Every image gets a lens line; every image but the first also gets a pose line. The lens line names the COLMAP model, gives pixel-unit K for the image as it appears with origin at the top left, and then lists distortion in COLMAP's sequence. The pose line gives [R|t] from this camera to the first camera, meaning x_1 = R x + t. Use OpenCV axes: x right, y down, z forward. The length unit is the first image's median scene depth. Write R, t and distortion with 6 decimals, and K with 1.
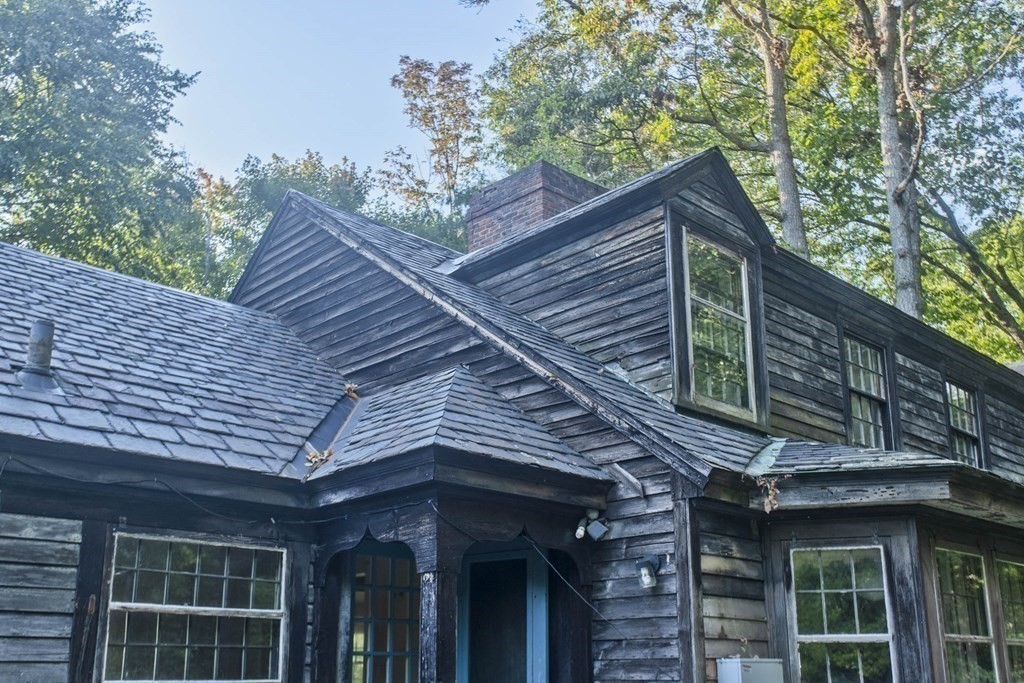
lens RADIAL K [[979.0, 0, 526.9], [0, 979.0, 444.1], [0, 0, 1]] dist [-0.007674, 0.000000]
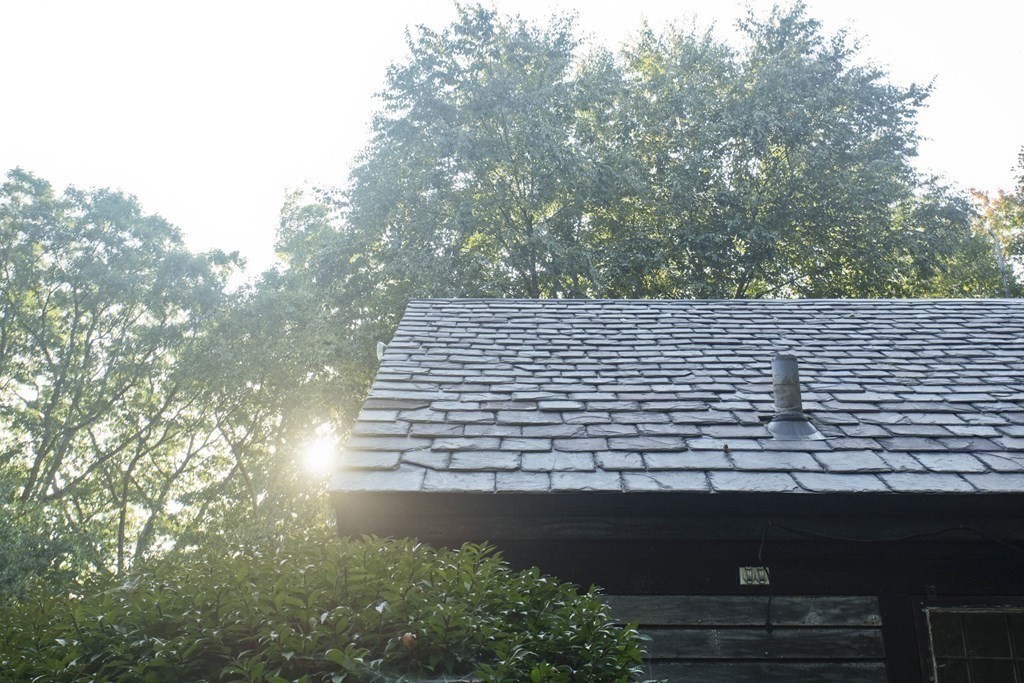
lens RADIAL K [[1137.4, 0, 518.6], [0, 1137.4, 336.4], [0, 0, 1]] dist [0.012674, 0.000000]
pose [[0.710522, -0.267652, -0.650785, -0.024490], [0.154760, 0.961631, -0.226530, 0.032952], [0.686446, 0.060239, 0.724682, 0.133239]]
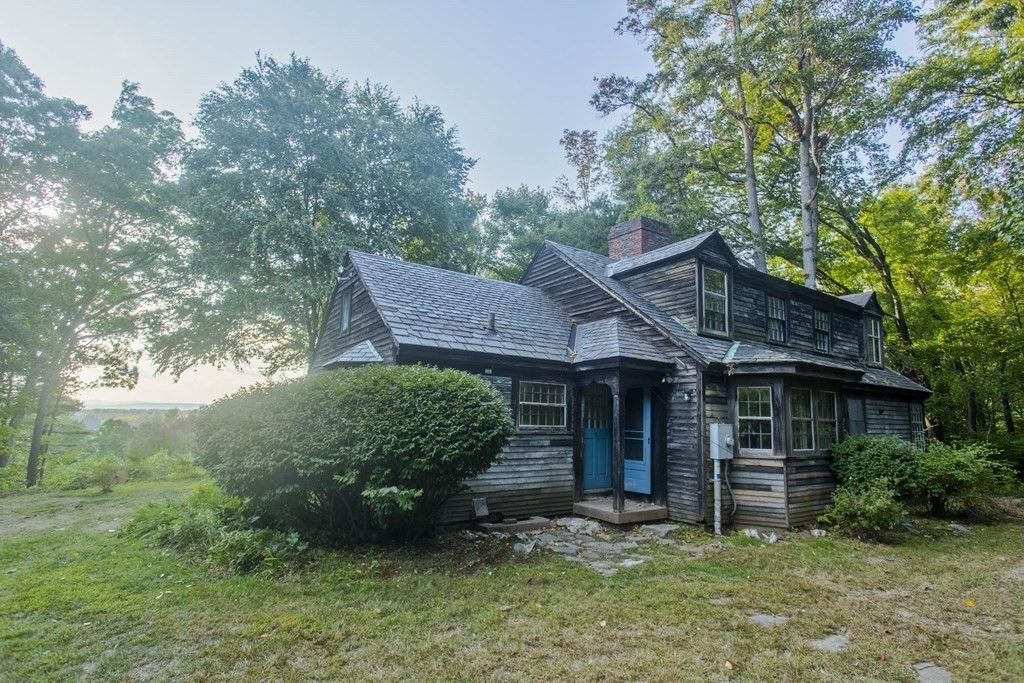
lens RADIAL K [[494.0, 0, 535.2], [0, 494.0, 366.9], [0, 0, 1]] dist [0.011791, -0.001220]
pose [[0.988634, 0.012018, -0.149863, -0.095928], [0.007425, 0.991680, 0.128511, -0.133060], [0.150161, -0.128163, 0.980319, -0.478744]]
